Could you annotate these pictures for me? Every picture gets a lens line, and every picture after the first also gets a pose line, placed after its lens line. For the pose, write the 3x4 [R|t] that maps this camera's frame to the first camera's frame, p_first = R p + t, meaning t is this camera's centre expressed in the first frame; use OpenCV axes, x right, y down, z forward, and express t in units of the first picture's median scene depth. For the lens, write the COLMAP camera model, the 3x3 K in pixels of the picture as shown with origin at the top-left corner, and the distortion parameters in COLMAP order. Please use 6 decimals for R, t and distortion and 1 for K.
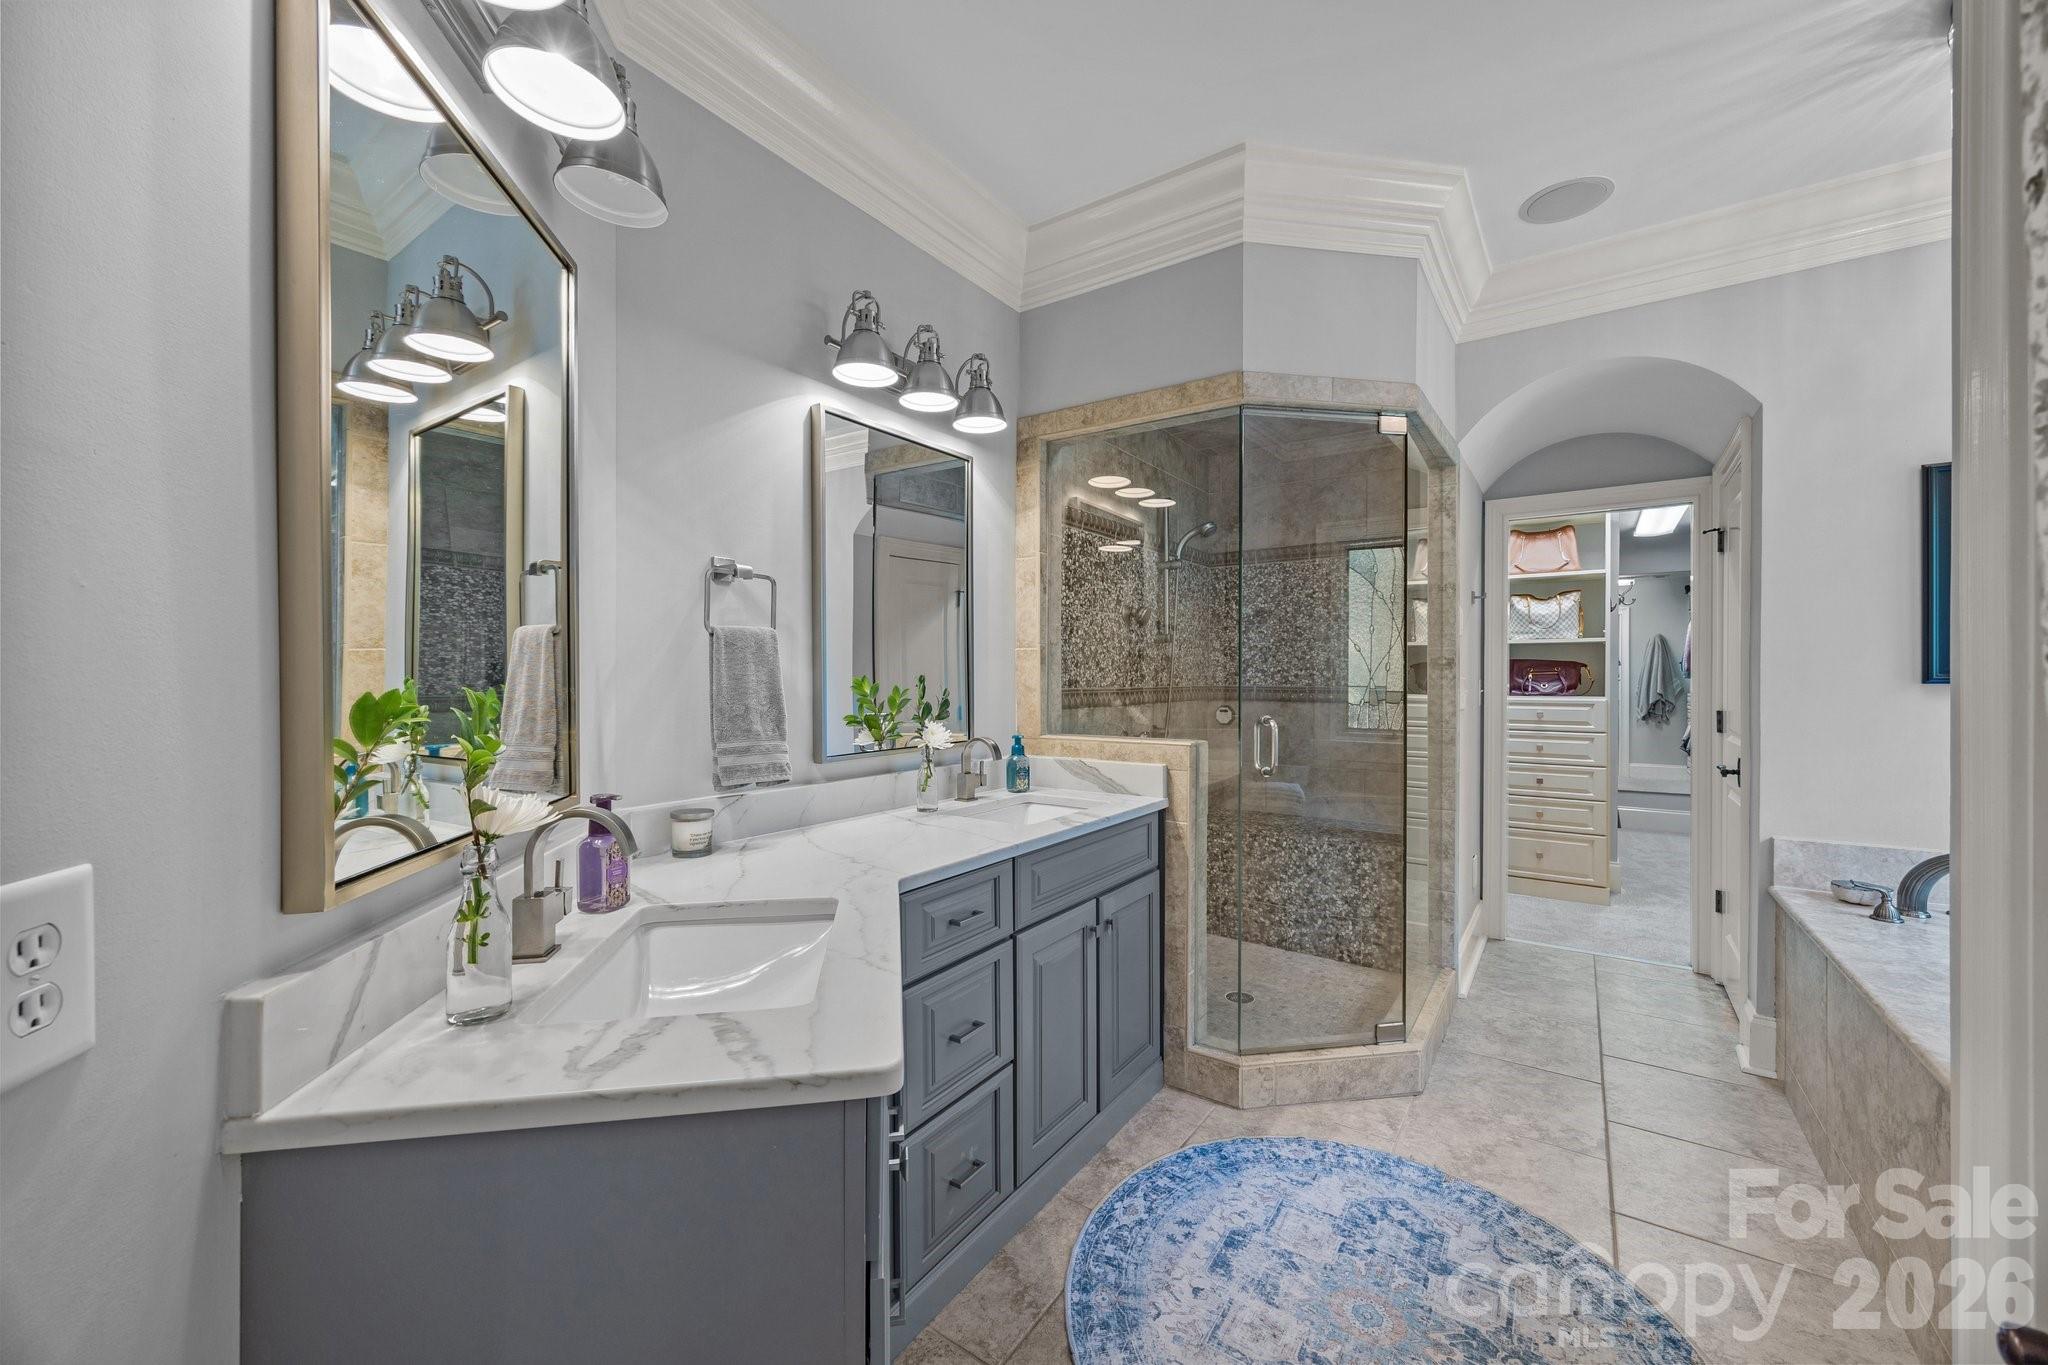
lens RADIAL K [[789.7, 0, 1025.9], [0, 789.7, 675.4], [0, 0, 1]] dist [-0.004031, 0.000006]
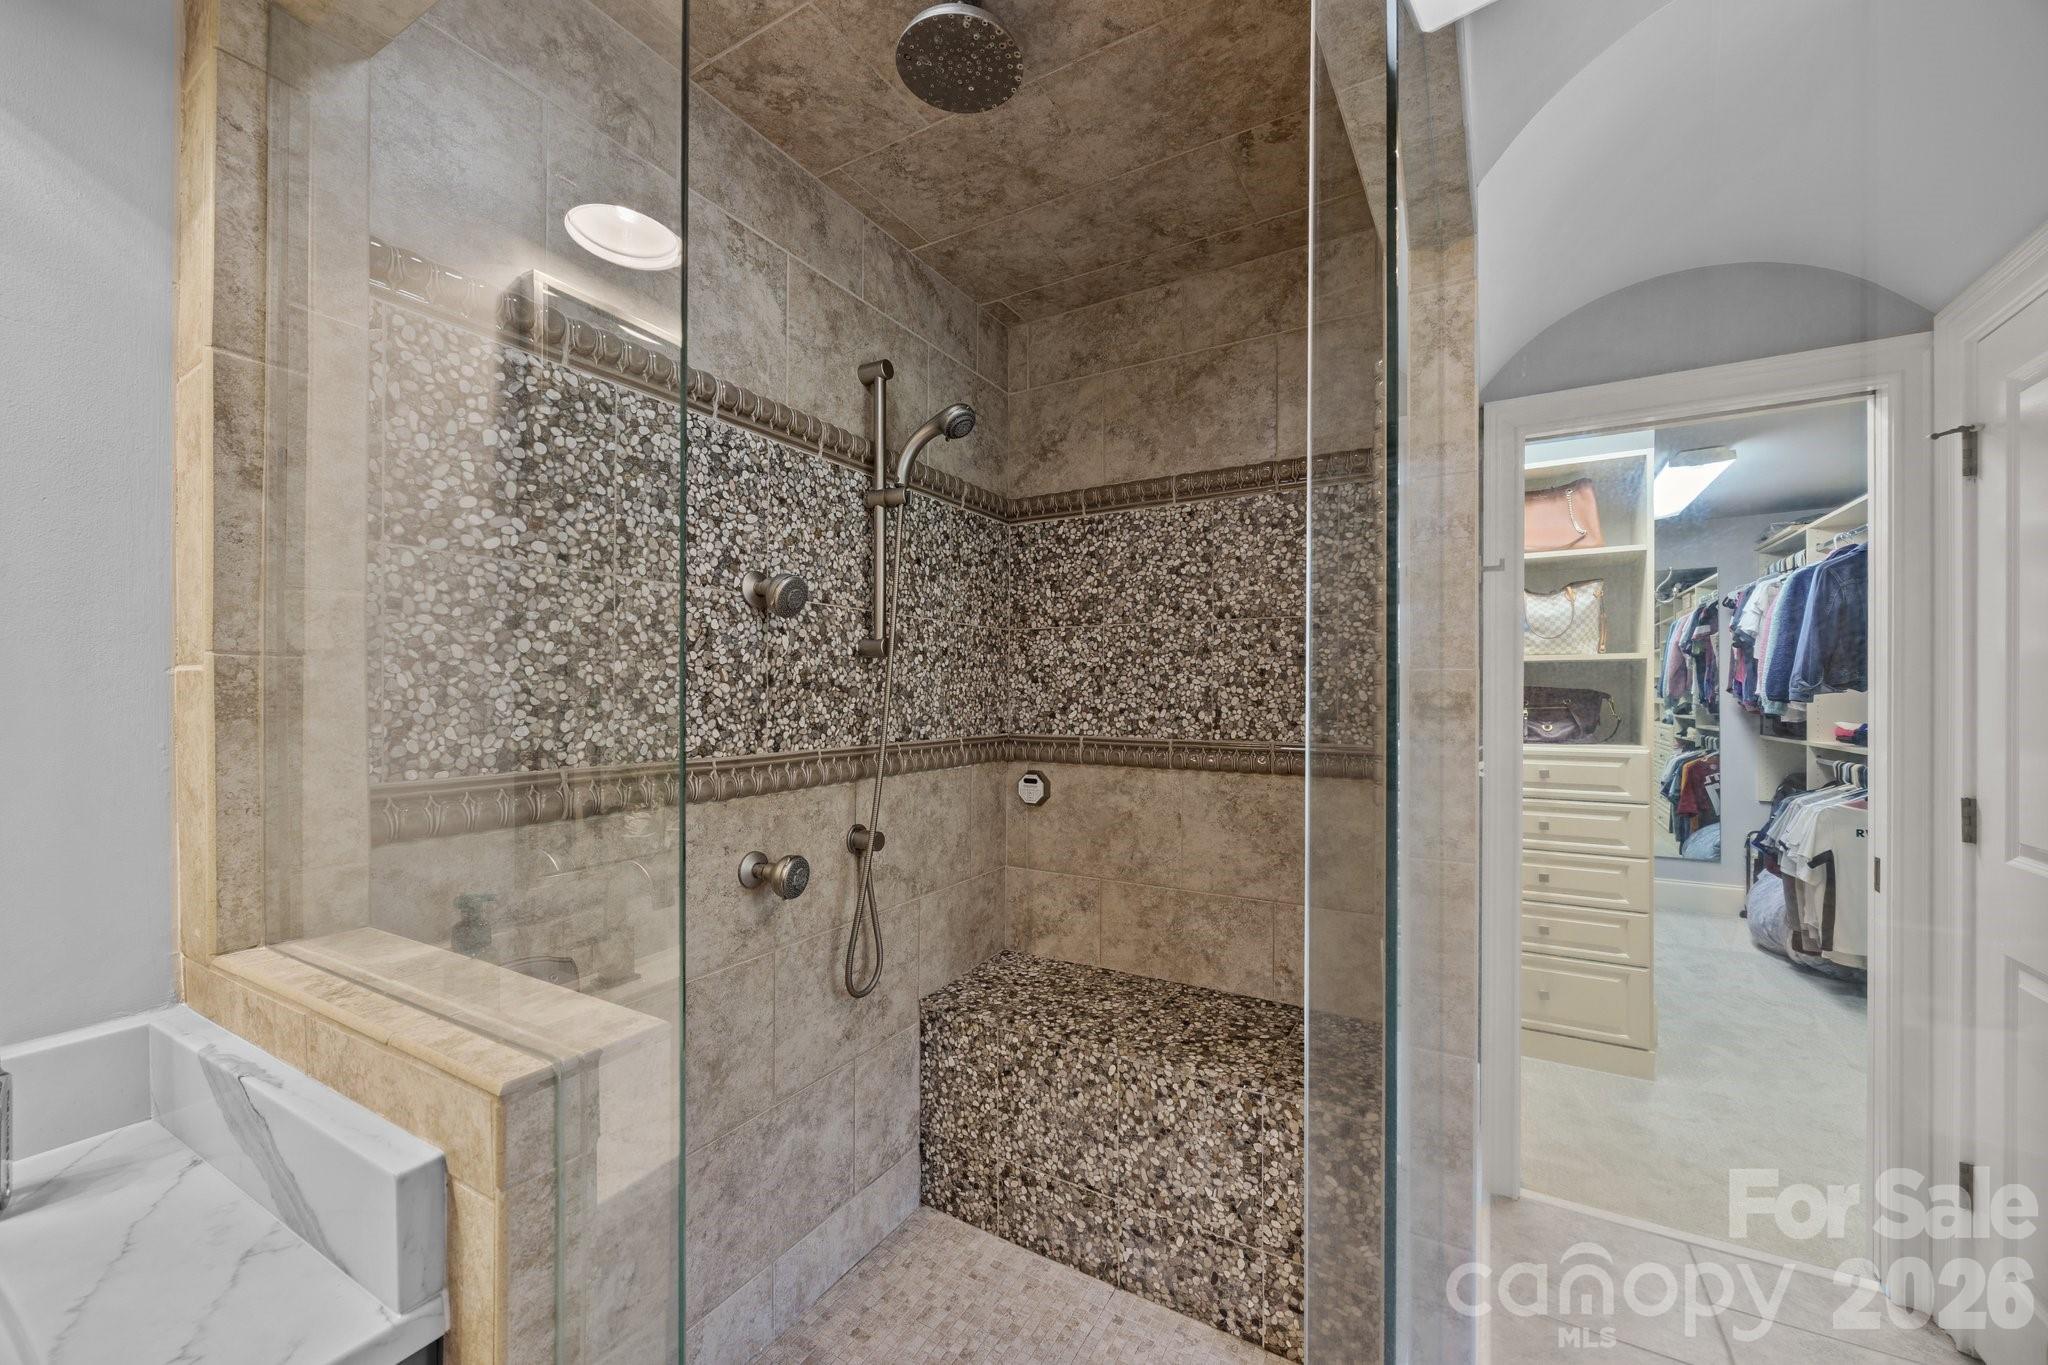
lens RADIAL K [[789.7, 0, 1032.8], [0, 789.7, 693.3], [0, 0, 1]] dist [-0.004031, 0.000006]
pose [[0.995733, -0.000242, 0.092276, 0.234479], [0.000411, 0.999998, -0.001815, -0.018297], [-0.092276, 0.001845, 0.995732, 0.520626]]
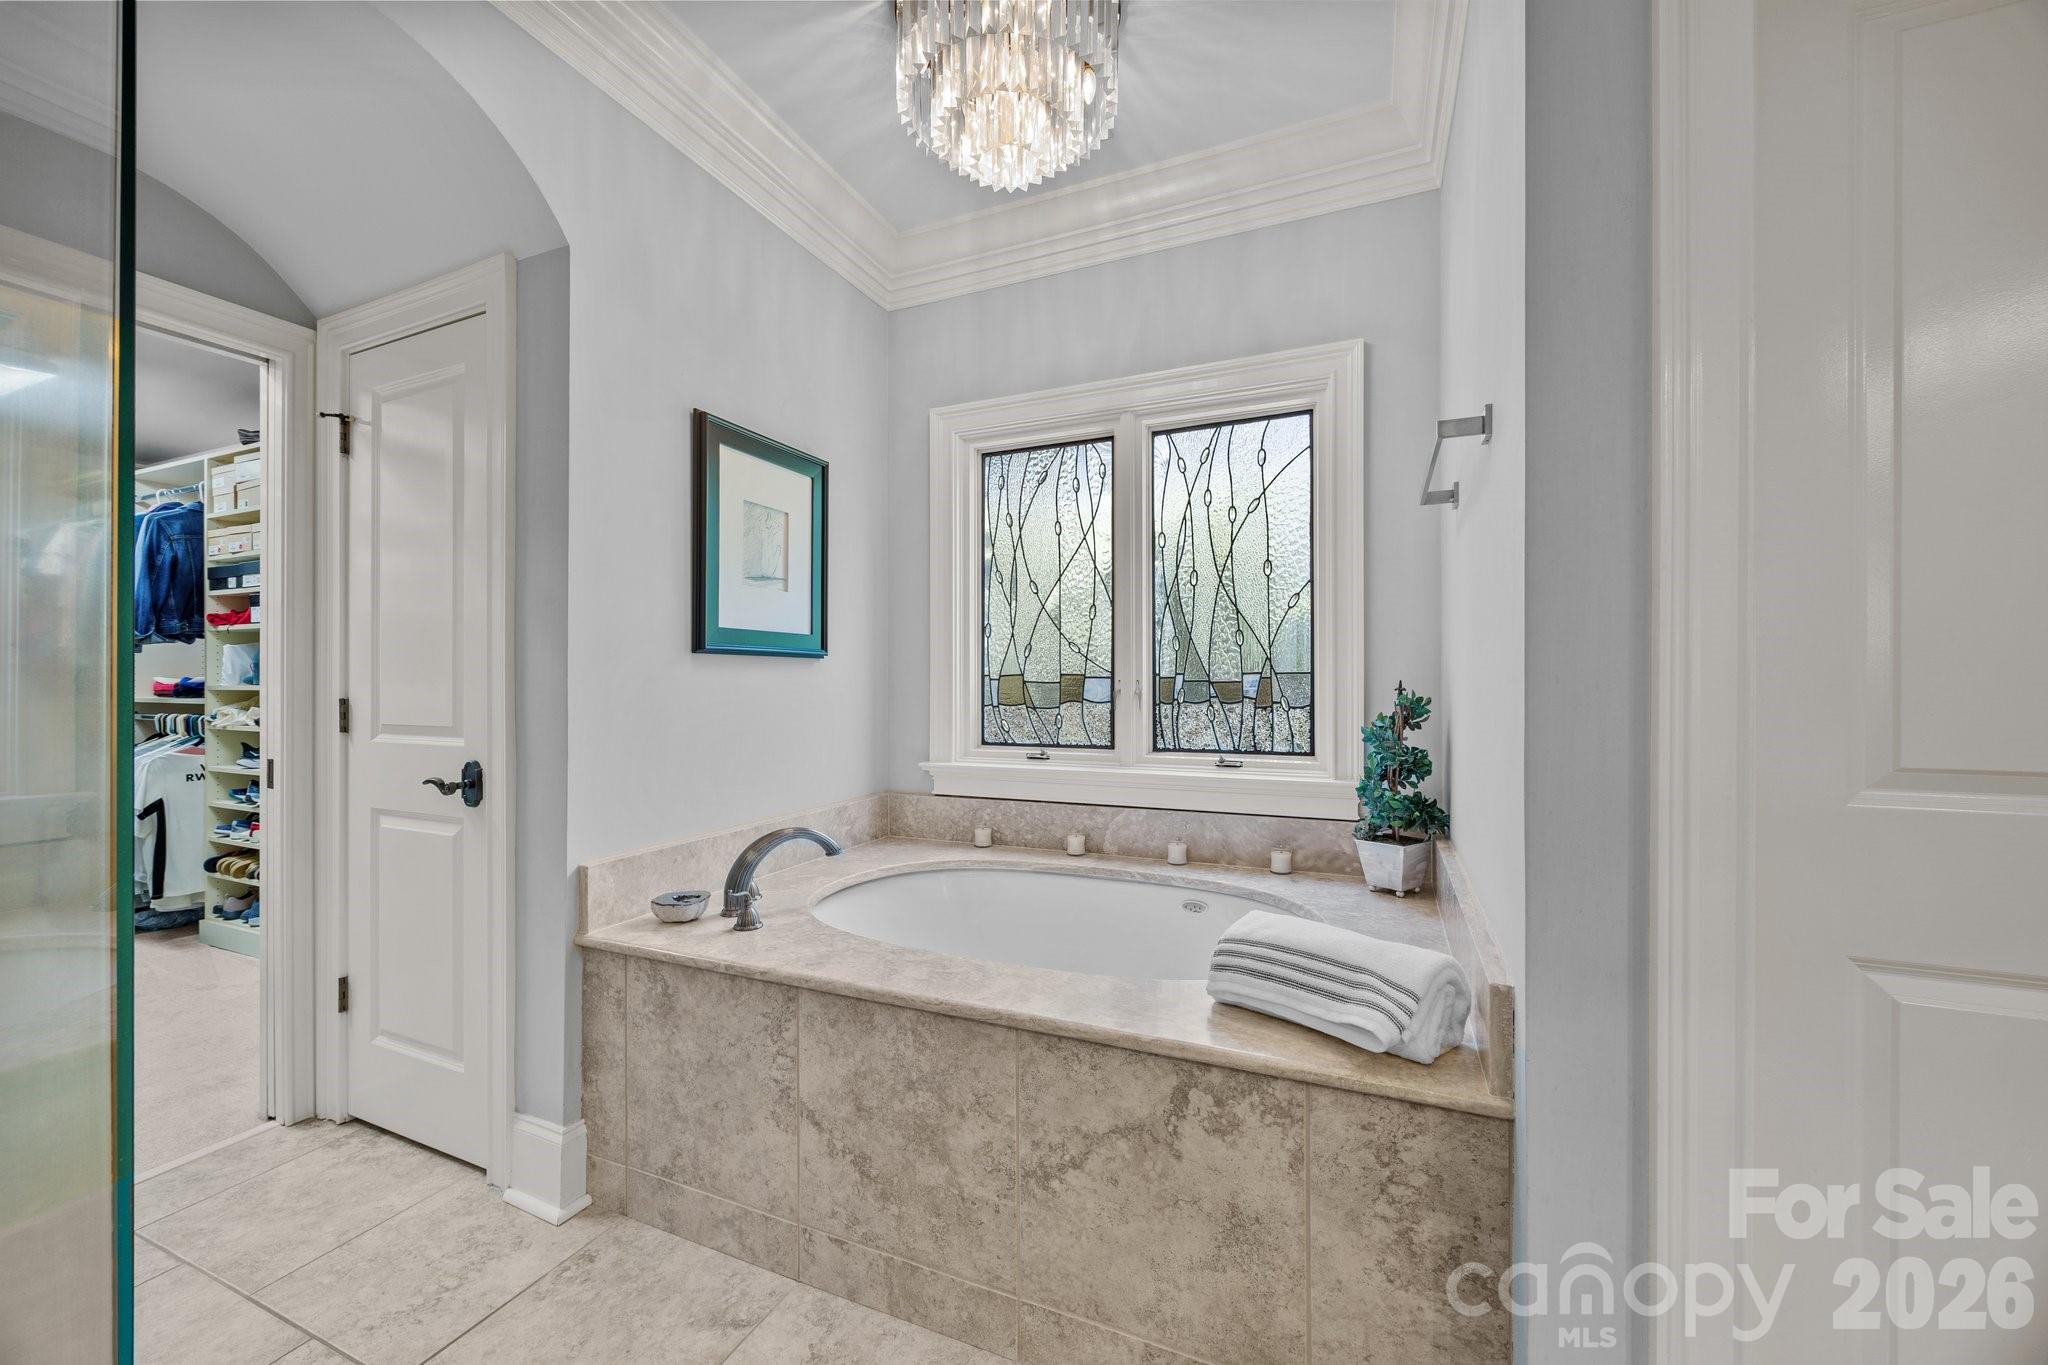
lens RADIAL K [[789.7, 0, 1027.1], [0, 789.7, 683.4], [0, 0, 1]] dist [-0.004031, 0.000006]
pose [[-0.201767, -0.002395, 0.979431, 0.125642], [0.002032, 0.999994, 0.002863, 0.029160], [-0.979432, 0.002568, -0.201760, 0.535116]]
